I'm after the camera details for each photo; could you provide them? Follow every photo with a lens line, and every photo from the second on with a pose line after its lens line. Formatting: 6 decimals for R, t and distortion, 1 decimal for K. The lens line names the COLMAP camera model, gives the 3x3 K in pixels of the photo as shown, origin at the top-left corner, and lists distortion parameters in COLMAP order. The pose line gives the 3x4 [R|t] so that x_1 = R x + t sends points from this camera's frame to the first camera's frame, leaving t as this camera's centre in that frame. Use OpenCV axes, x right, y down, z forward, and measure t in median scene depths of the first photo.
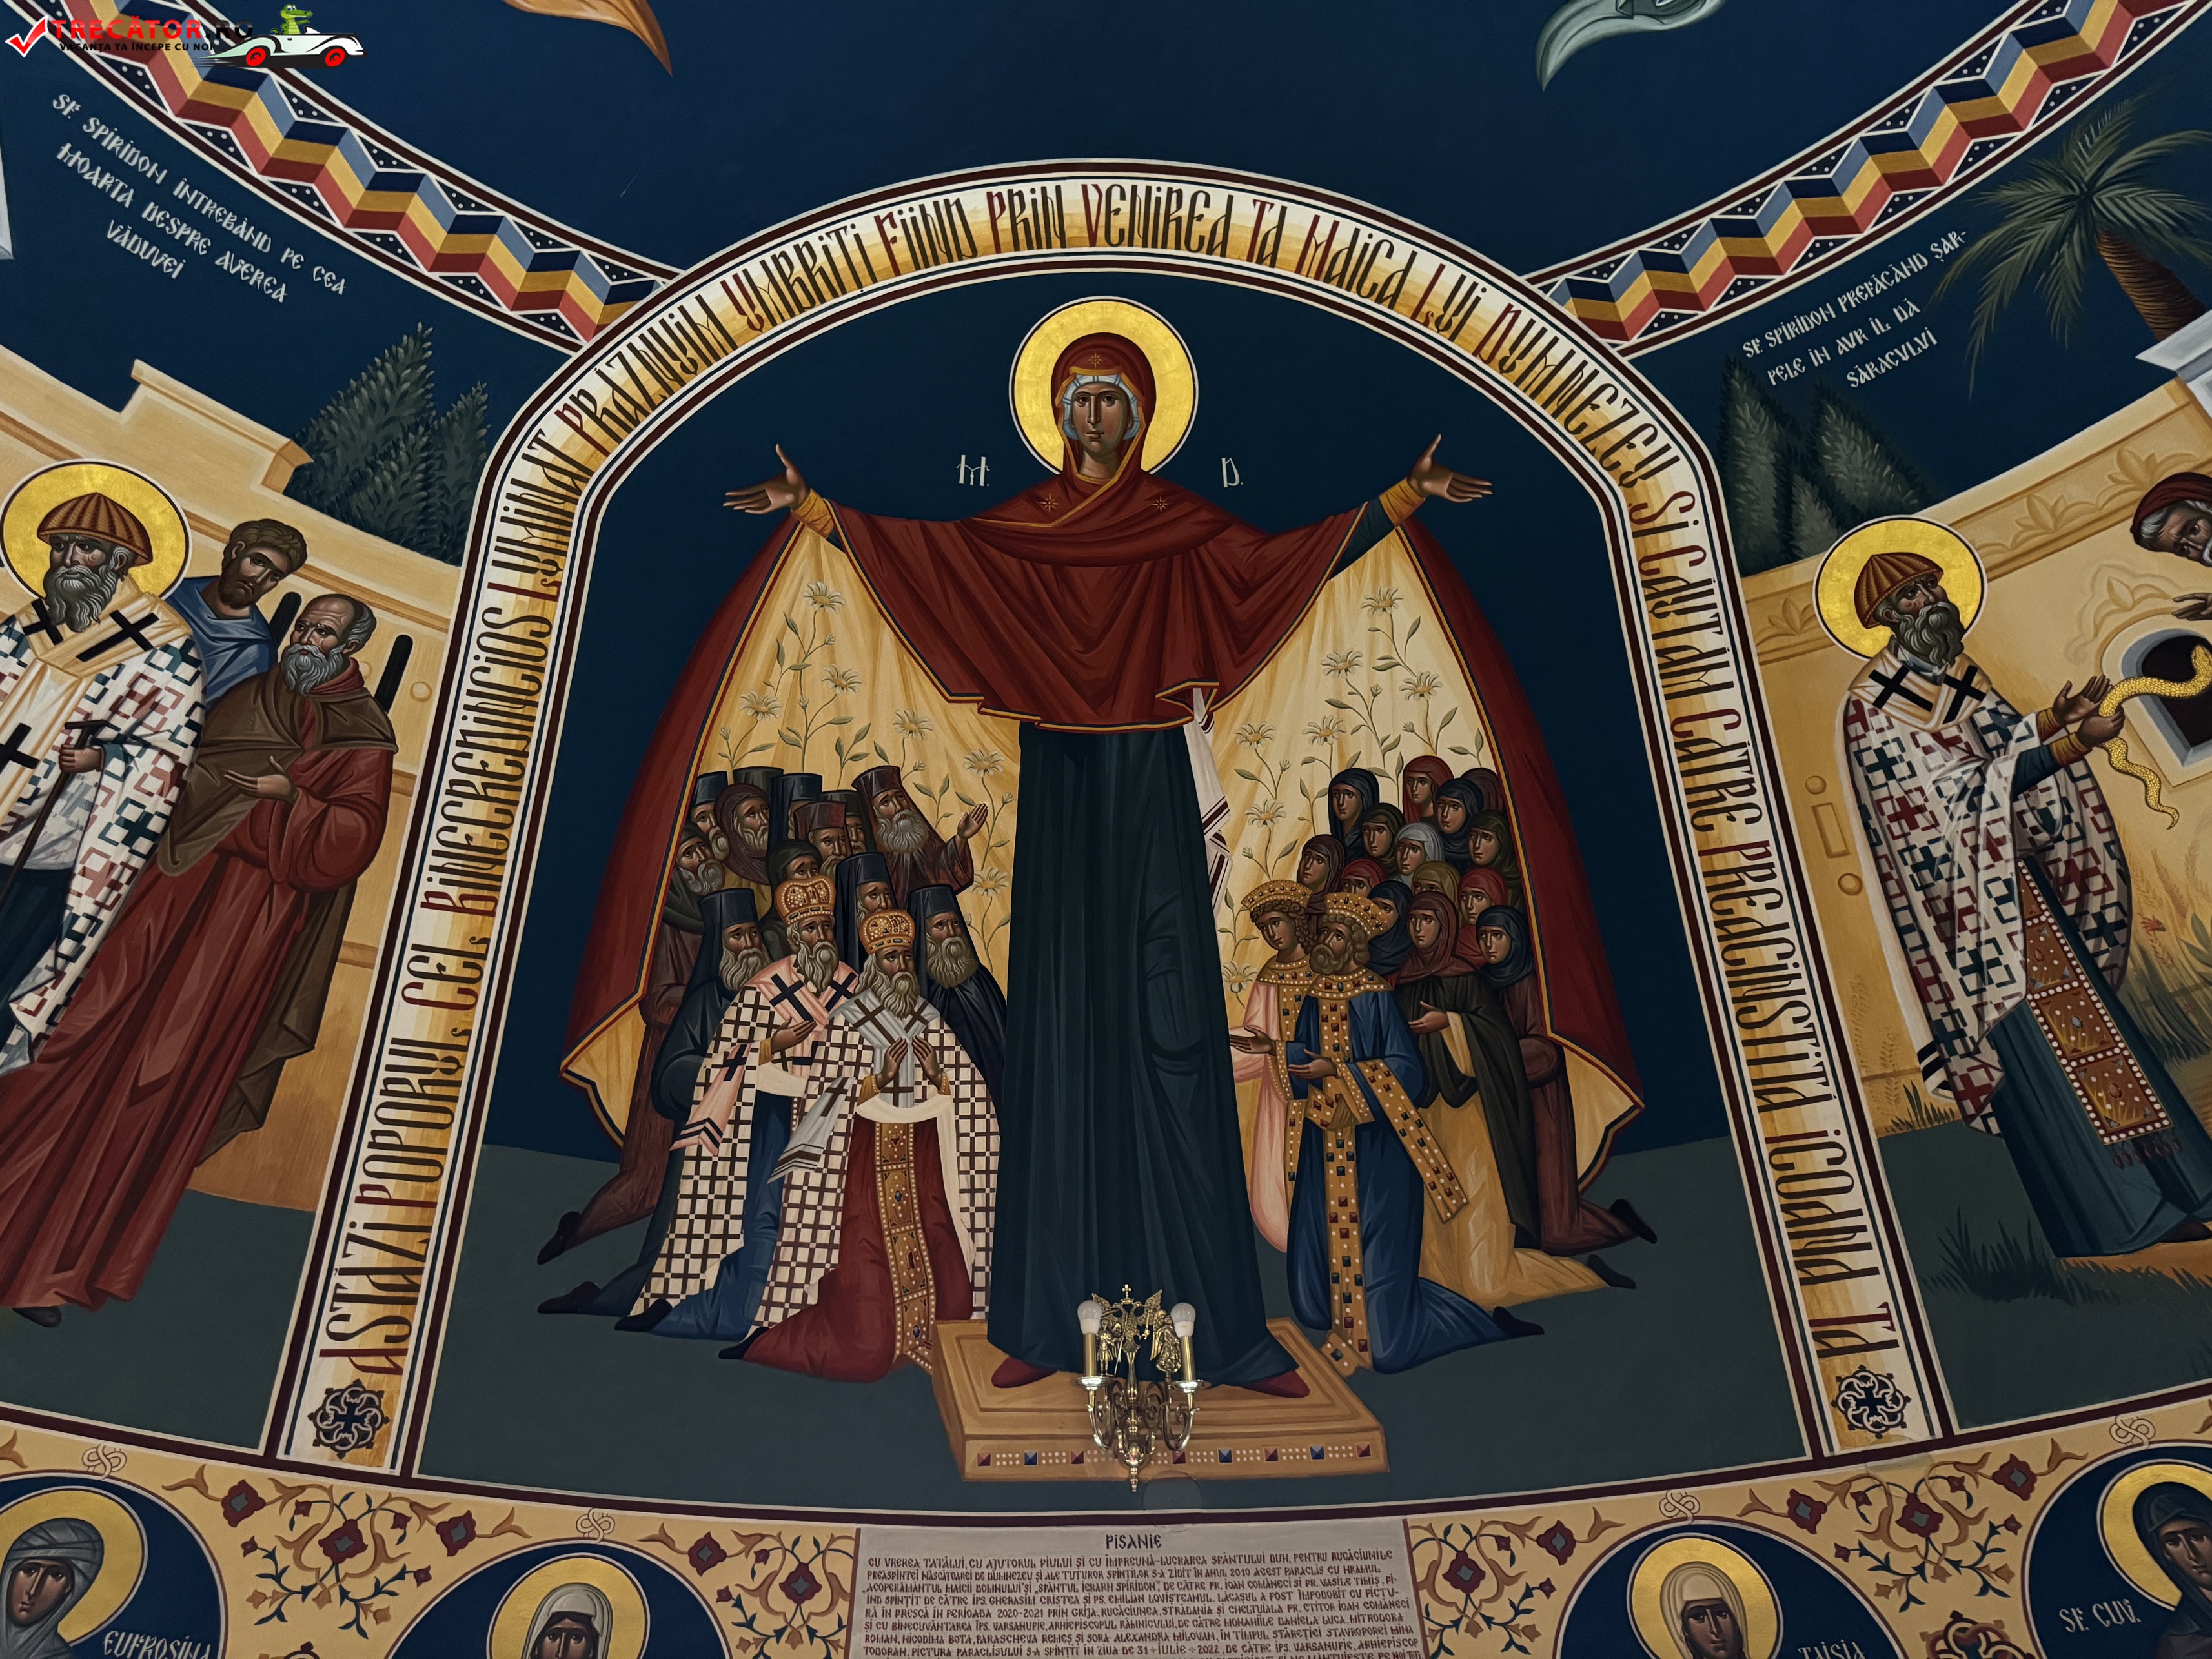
lens RADIAL K [[1541.5, 0, 1105.0], [0, 1541.5, 836.6], [0, 0, 1]] dist [0.054182, -0.074520]
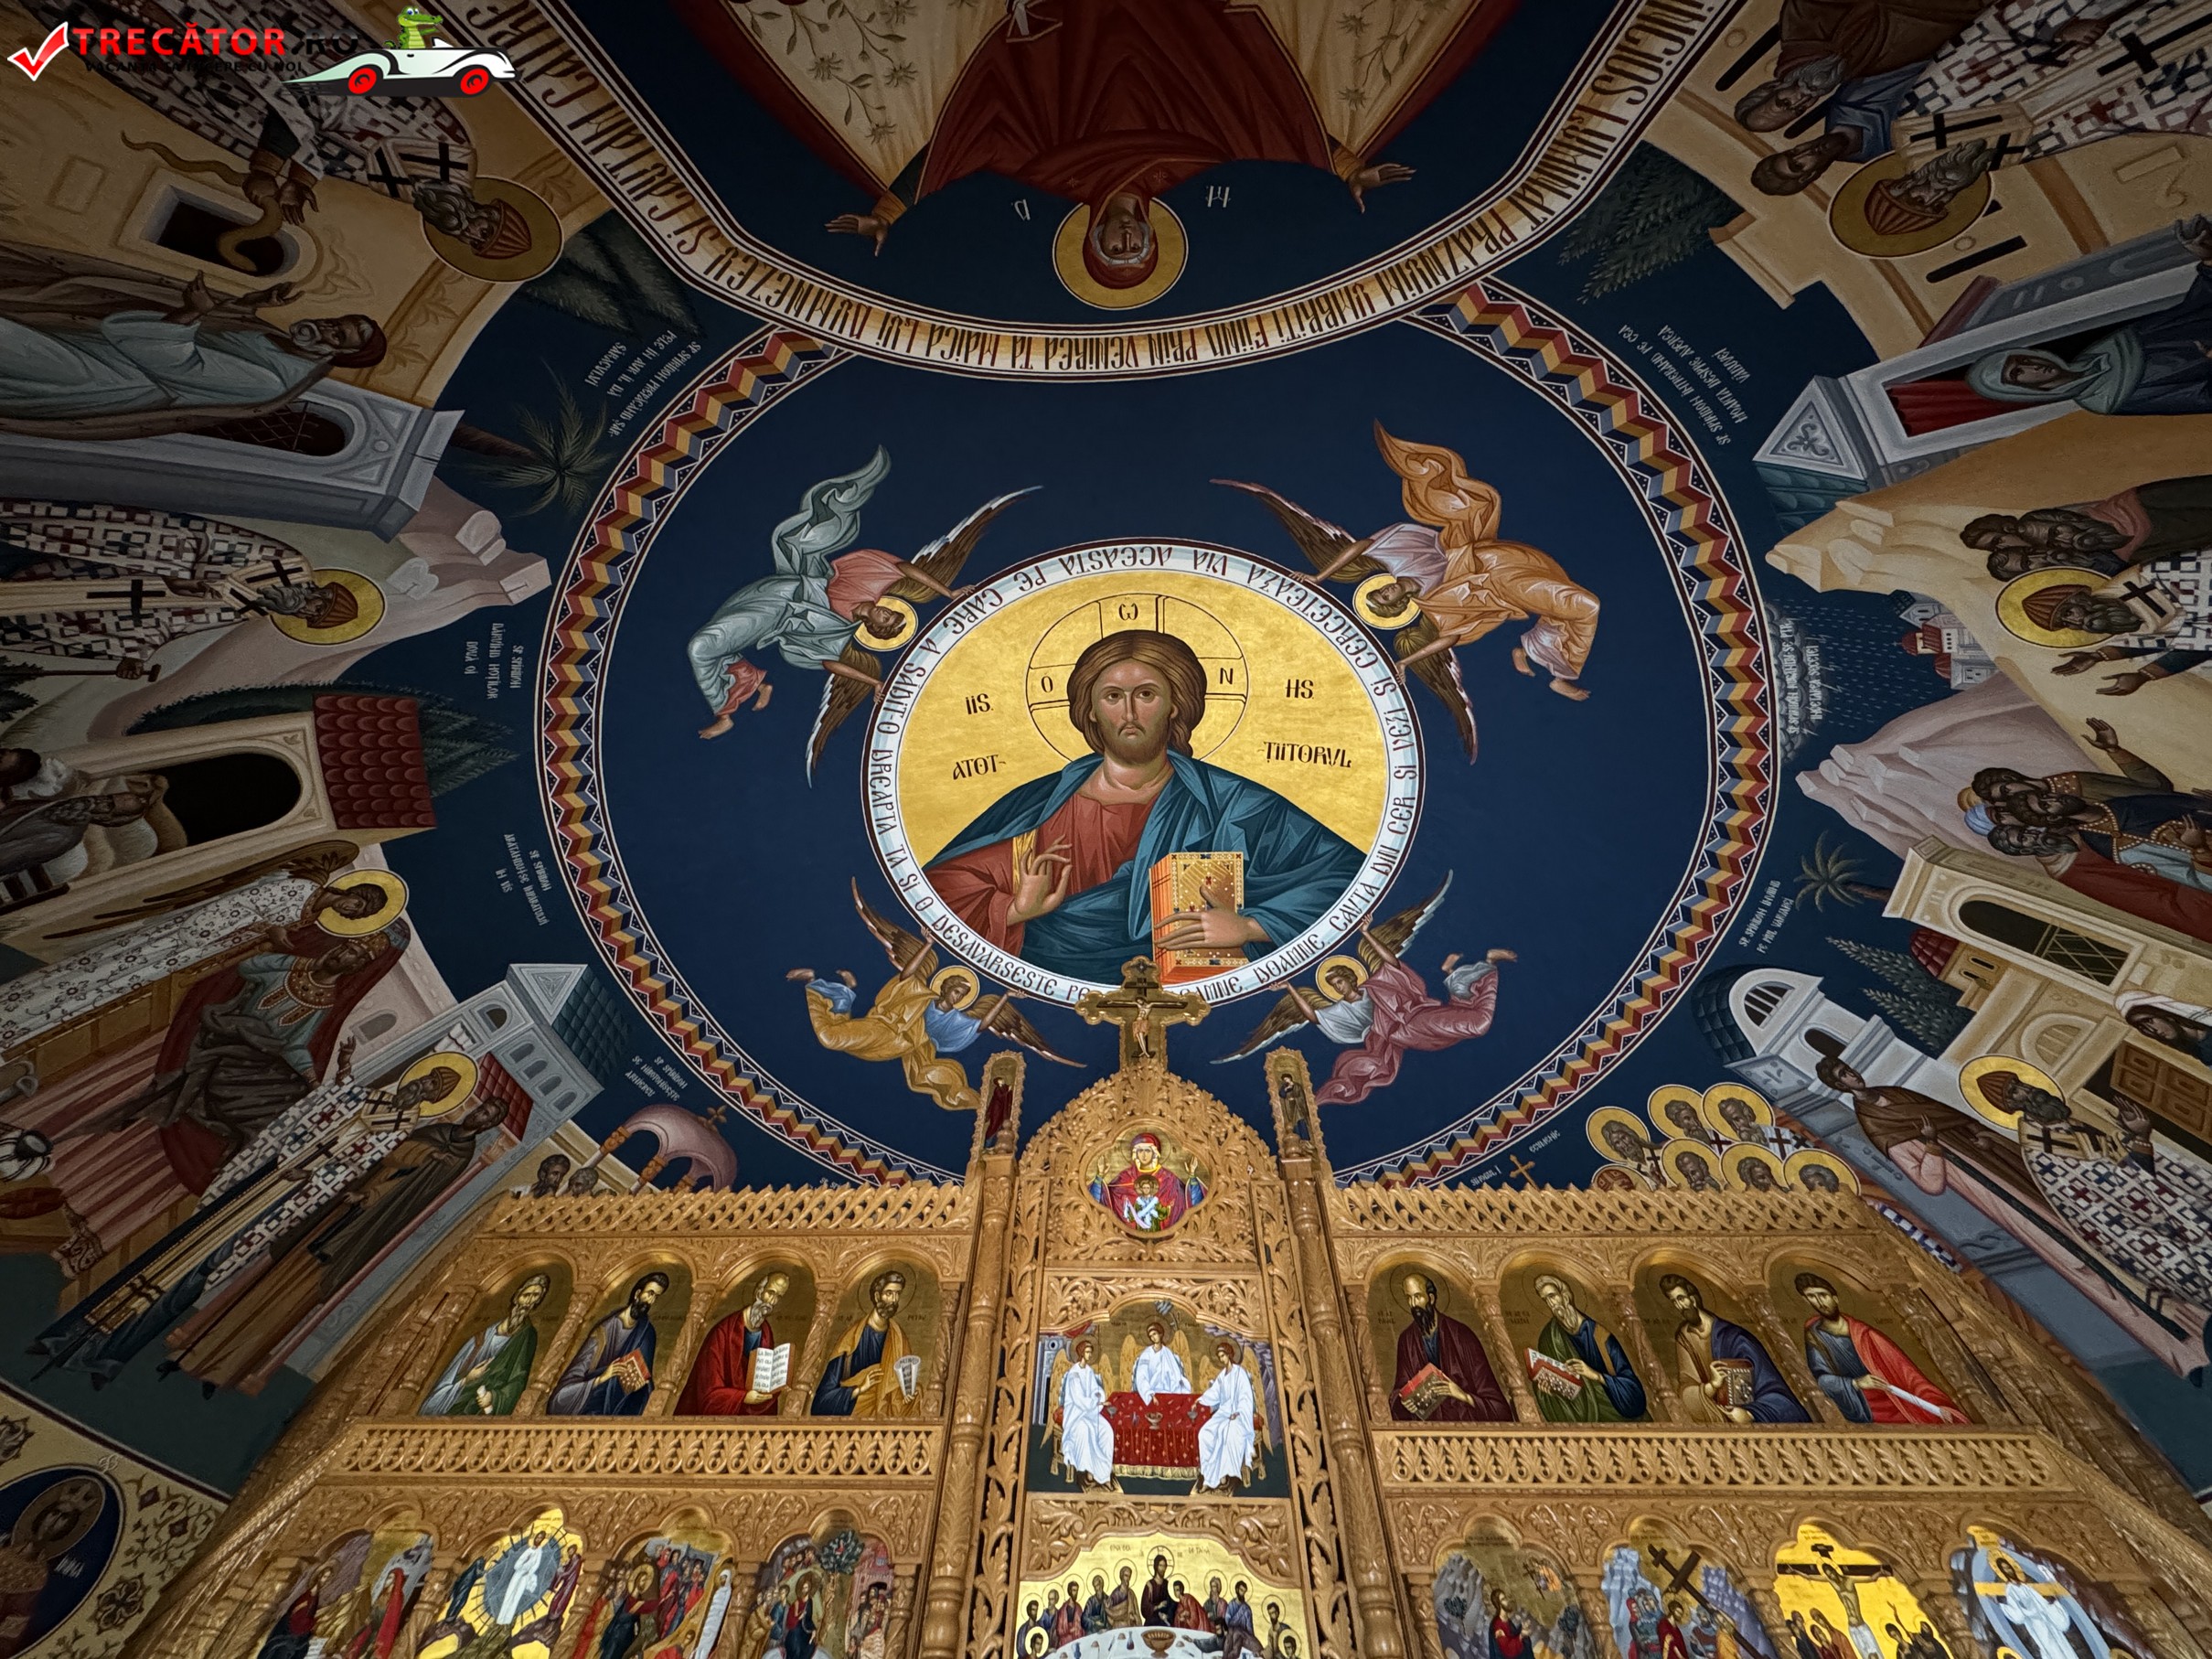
lens RADIAL K [[879.5, 0, 1105.0], [0, 879.5, 823.0], [0, 0, 1]] dist [-0.001174, 0.000260]
pose [[-0.997316, 0.061500, 0.039722, 0.014572], [-0.055493, -0.281101, -0.958072, 0.372960], [-0.047756, -0.957706, 0.283760, 0.314474]]
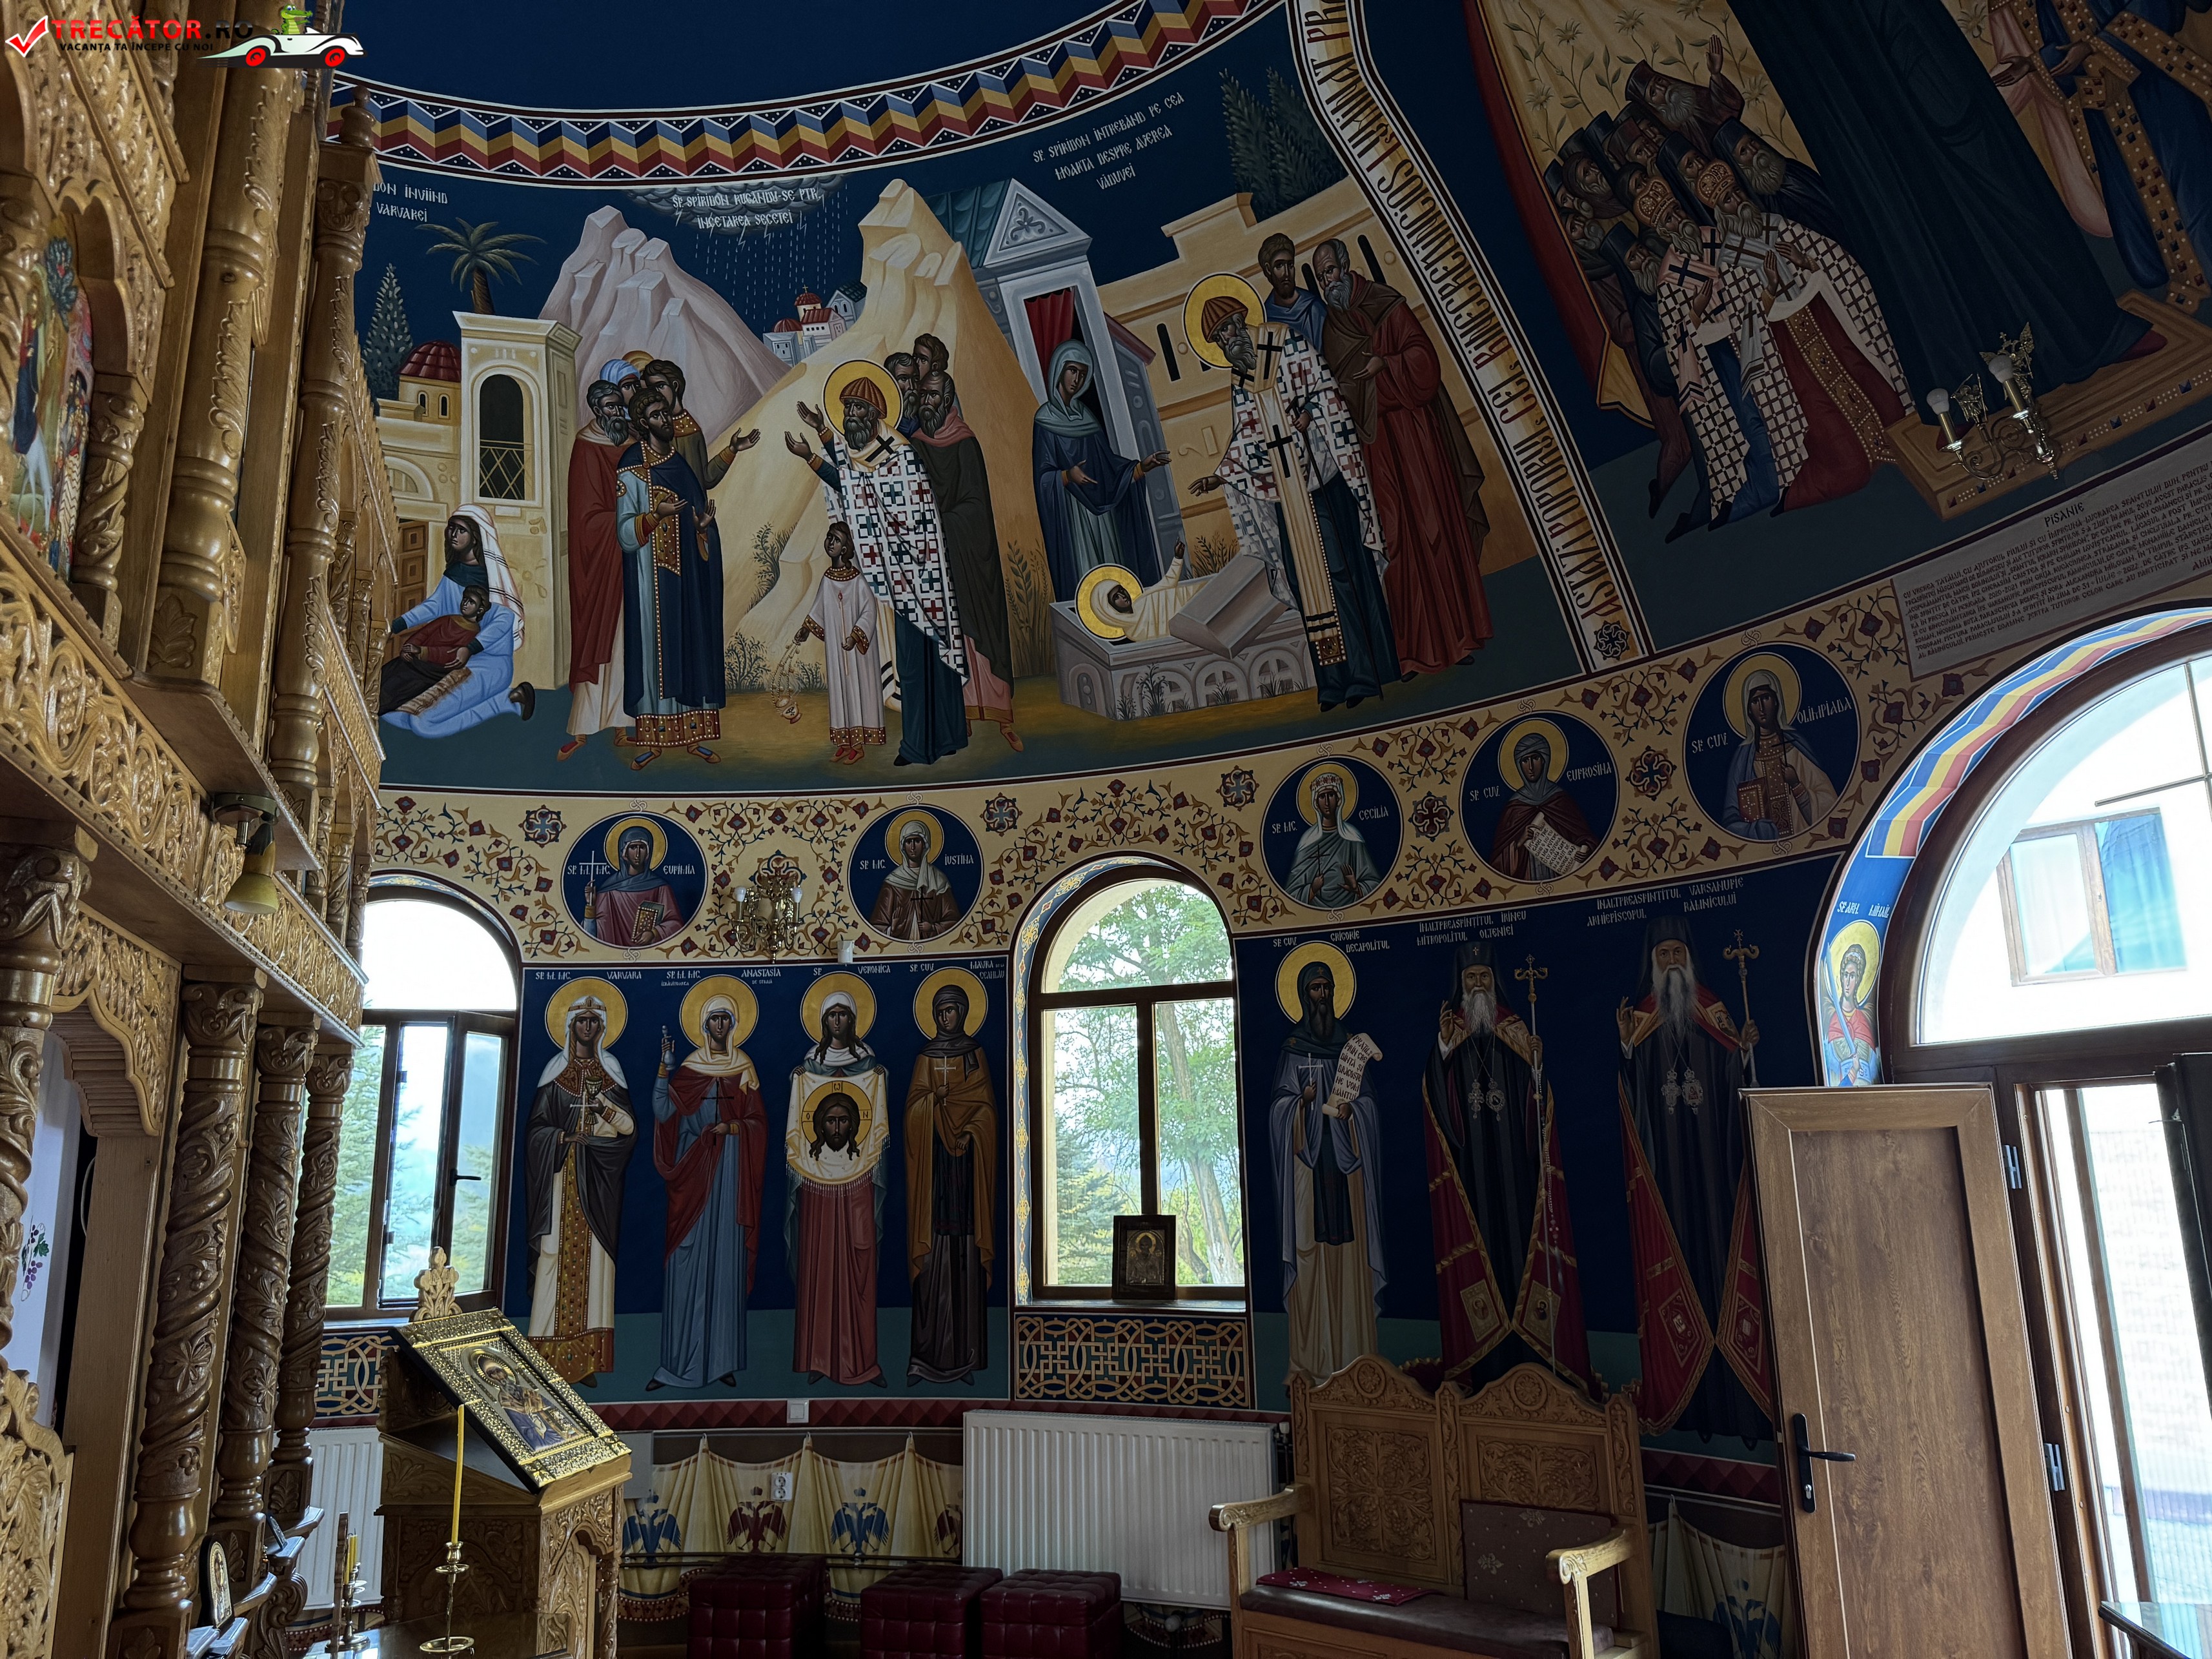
lens RADIAL K [[1541.5, 0, 1105.0], [0, 1541.5, 836.6], [0, 0, 1]] dist [0.054182, -0.074520]
pose [[0.316401, -0.183666, -0.930676, 0.804974], [0.735250, 0.667401, 0.118253, -0.100627], [0.599415, -0.721695, 0.346207, -0.118791]]
